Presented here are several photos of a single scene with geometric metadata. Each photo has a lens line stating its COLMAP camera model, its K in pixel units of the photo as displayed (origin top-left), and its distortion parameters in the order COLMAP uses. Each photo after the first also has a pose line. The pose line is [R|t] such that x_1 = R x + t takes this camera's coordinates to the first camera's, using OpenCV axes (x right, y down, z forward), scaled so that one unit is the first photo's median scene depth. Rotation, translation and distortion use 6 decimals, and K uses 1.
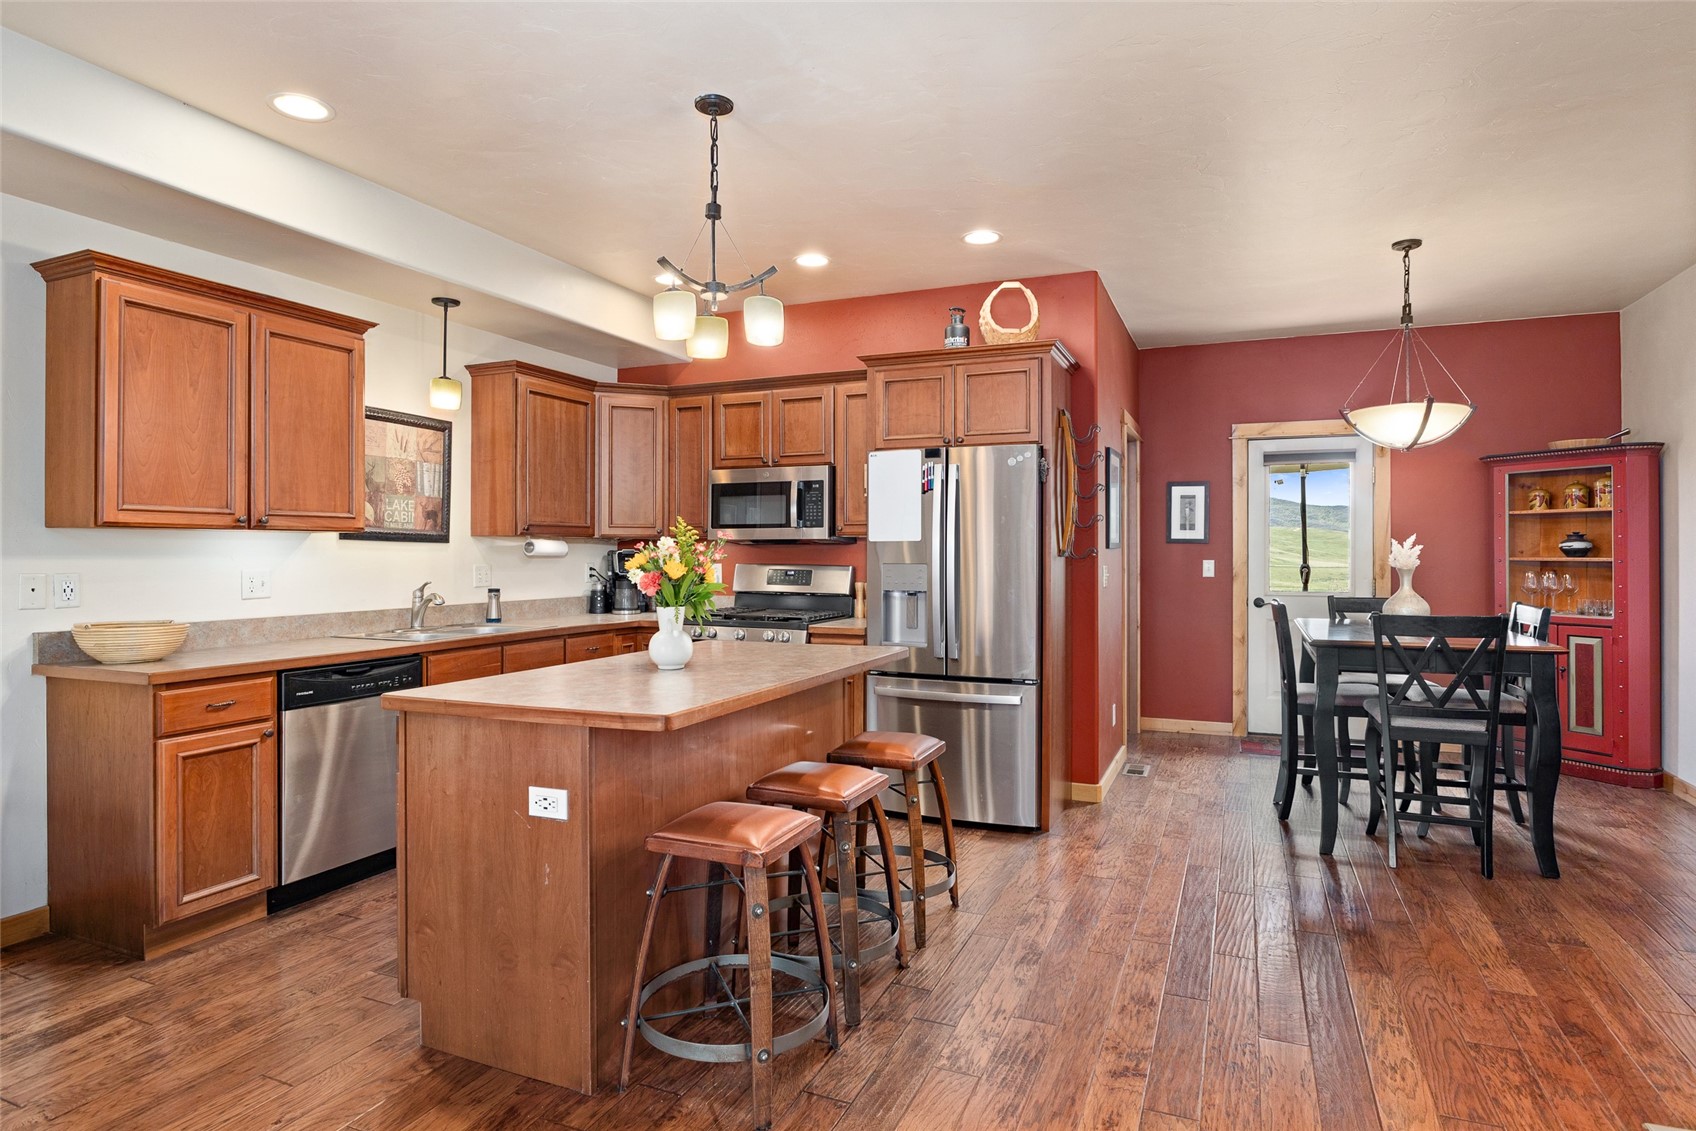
lens RADIAL K [[938.7, 0, 843.2], [0, 938.7, 552.1], [0, 0, 1]] dist [-0.013043, 0.002472]
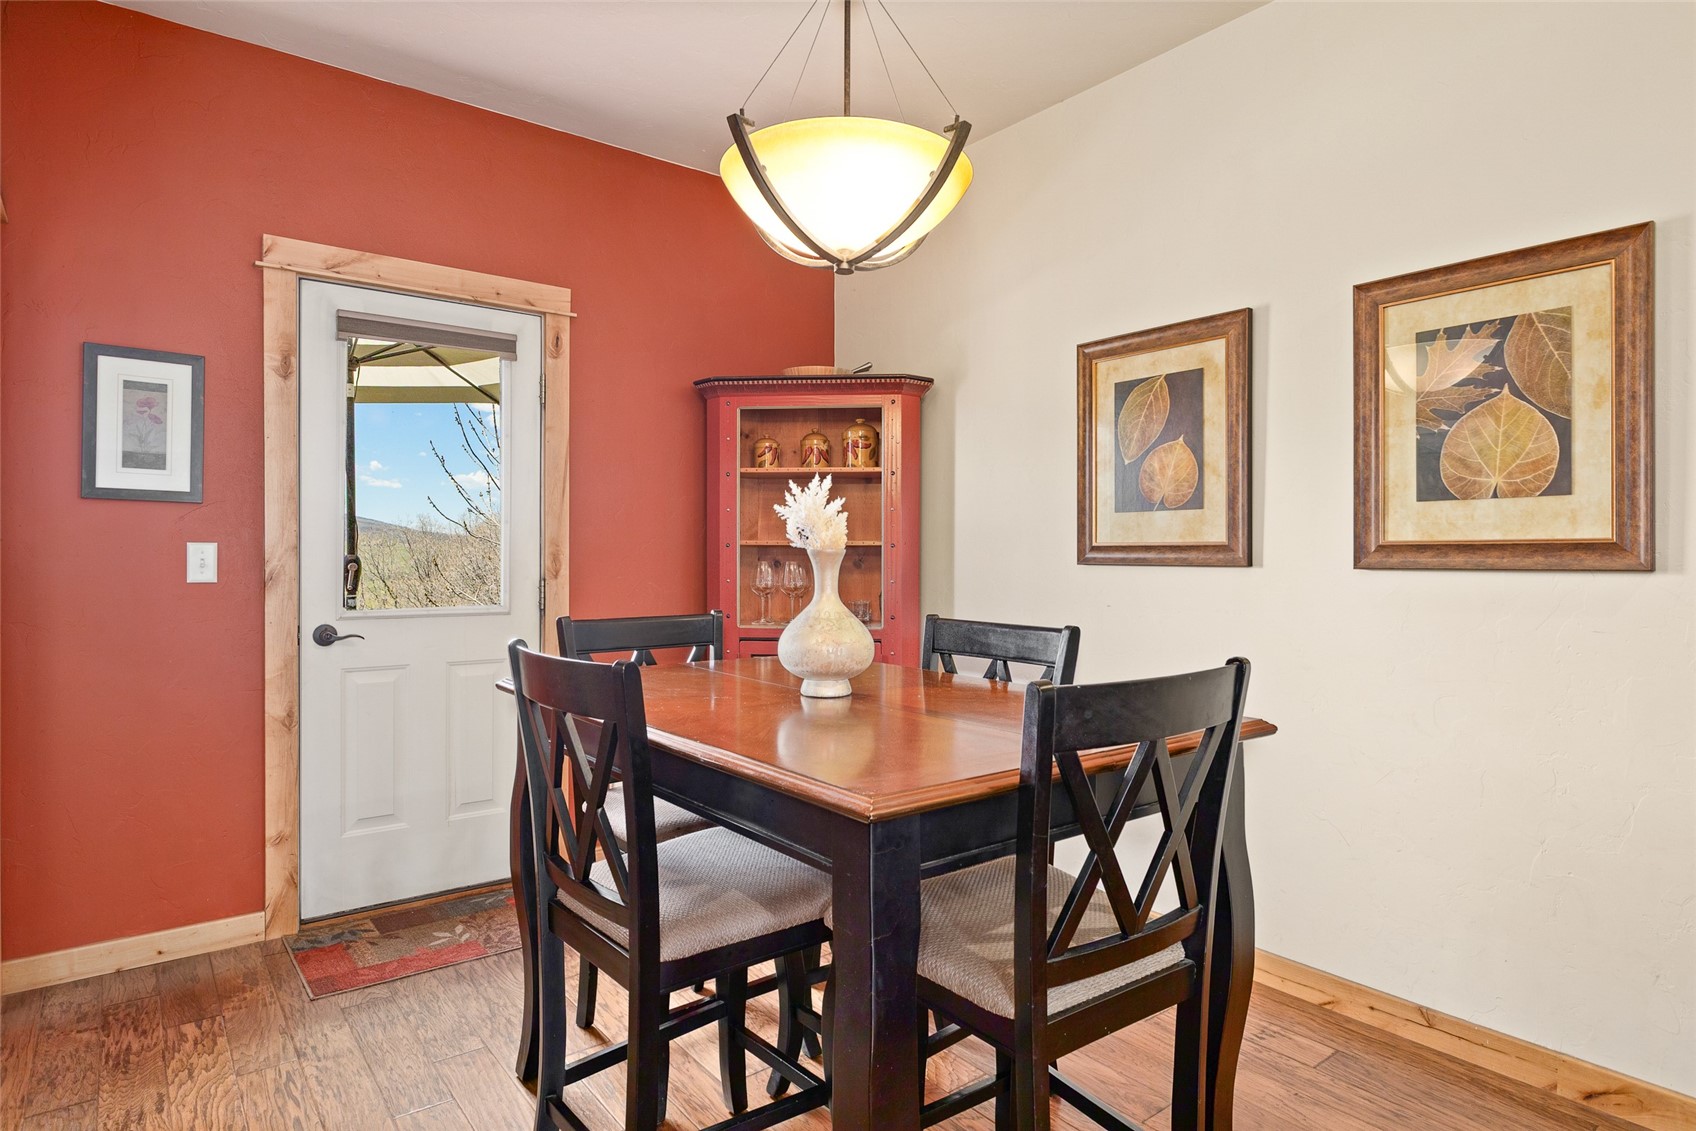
lens RADIAL K [[938.7, 0, 843.9], [0, 938.7, 561.4], [0, 0, 1]] dist [-0.013043, 0.002472]
pose [[0.476093, -0.004113, 0.879385, 0.199927], [-0.003280, 0.999974, 0.006452, 0.017189], [-0.879389, -0.005956, 0.476067, 0.692210]]
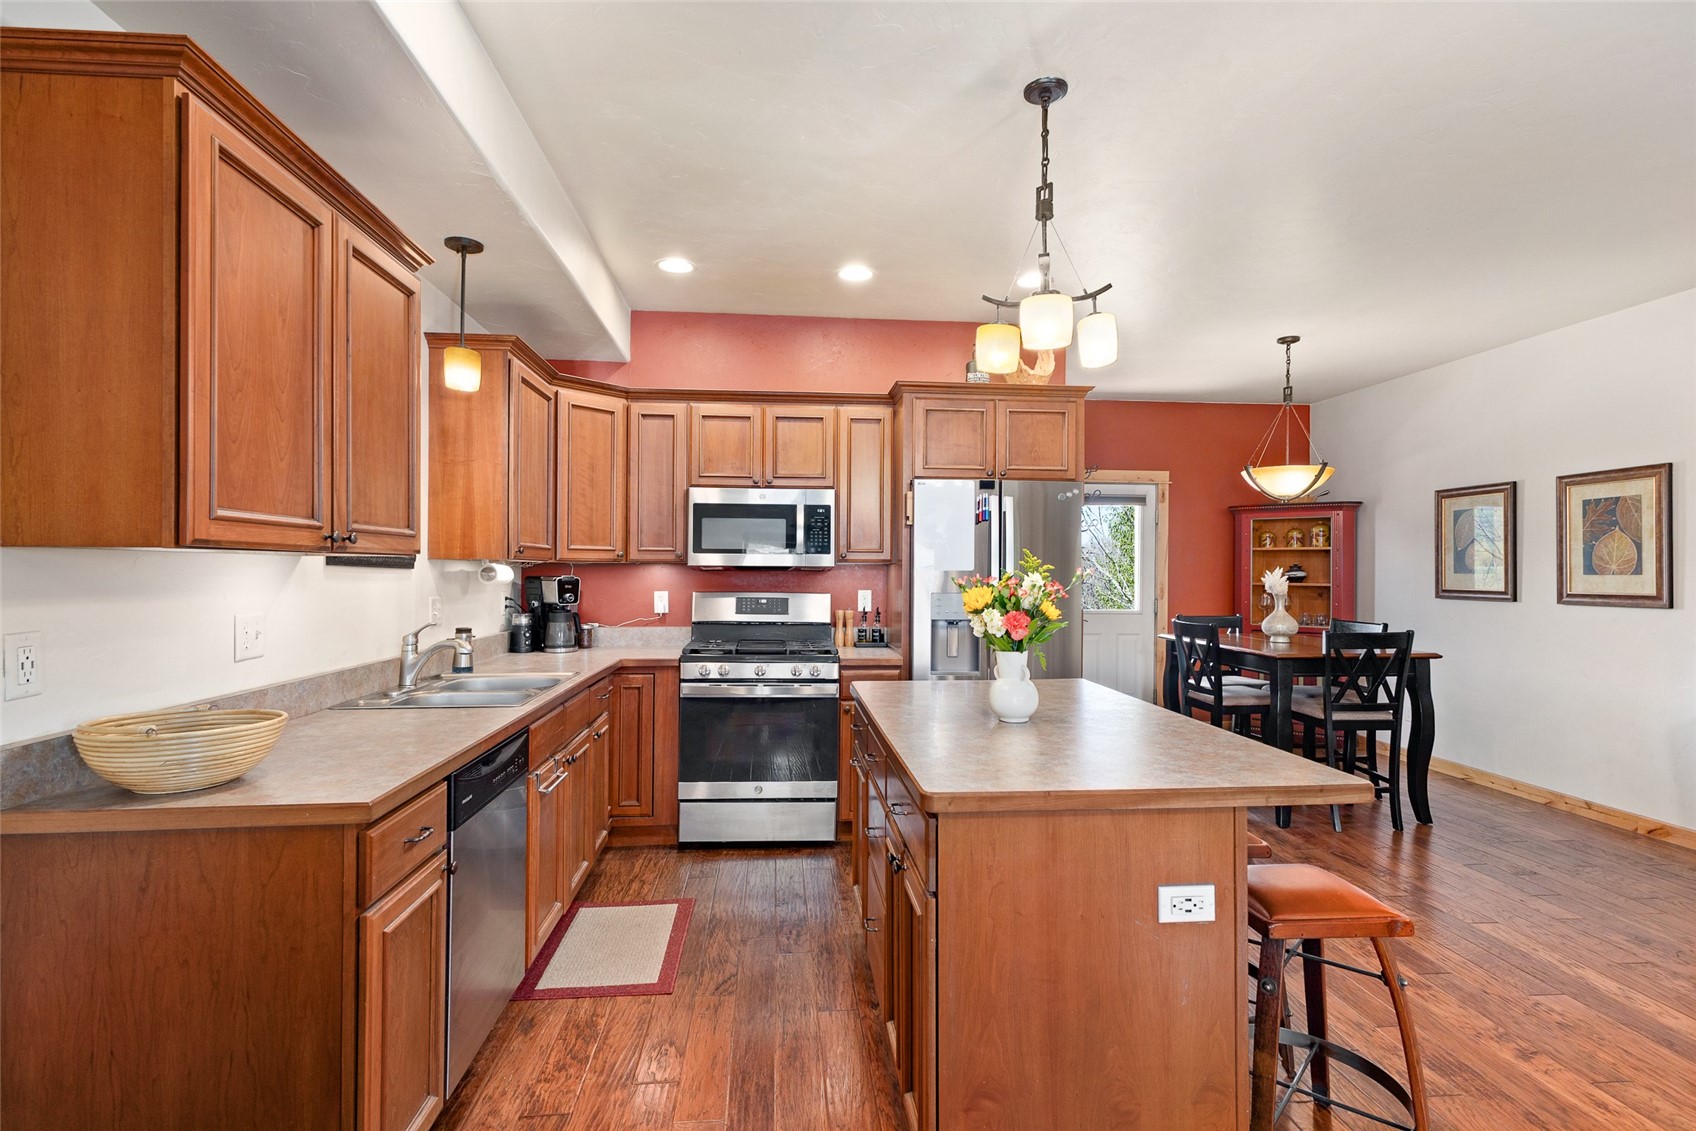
lens RADIAL K [[865.1, 0, 839.5], [0, 865.1, 570.7], [0, 0, 1]] dist [0.021329, -0.002647]
pose [[0.874976, 0.004676, 0.484144, -0.438351], [-0.006109, 0.999980, 0.001382, -0.010643], [-0.484128, -0.004167, 0.874987, 0.221727]]
